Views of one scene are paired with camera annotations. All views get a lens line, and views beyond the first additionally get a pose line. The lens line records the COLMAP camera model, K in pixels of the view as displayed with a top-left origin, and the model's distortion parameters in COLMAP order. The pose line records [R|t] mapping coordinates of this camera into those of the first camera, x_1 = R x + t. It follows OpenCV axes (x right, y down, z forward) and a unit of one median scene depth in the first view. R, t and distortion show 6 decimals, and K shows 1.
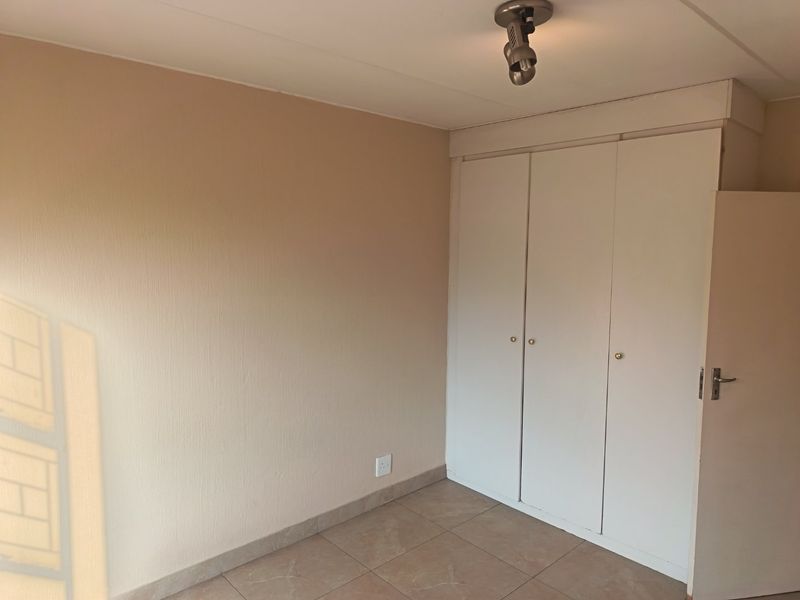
lens RADIAL K [[557.8, 0, 401.1], [0, 557.8, 304.2], [0, 0, 1]] dist [0.030572, -0.038004]
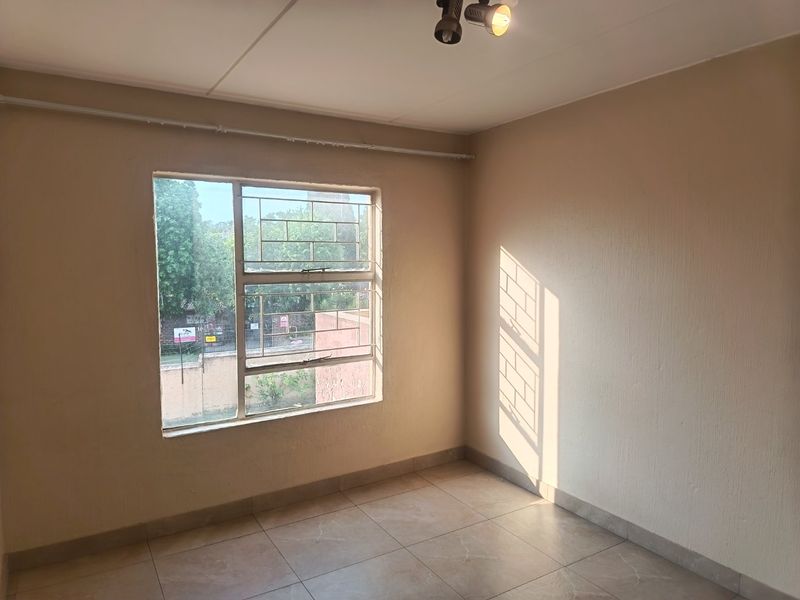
lens RADIAL K [[545.4, 0, 404.5], [0, 545.4, 298.7], [0, 0, 1]] dist [0.002208, -0.001175]
pose [[-0.167574, 0.085971, -0.982104, 0.748776], [-0.105238, 0.988939, 0.104525, -0.039931], [0.980226, 0.120871, -0.156673, 0.701452]]
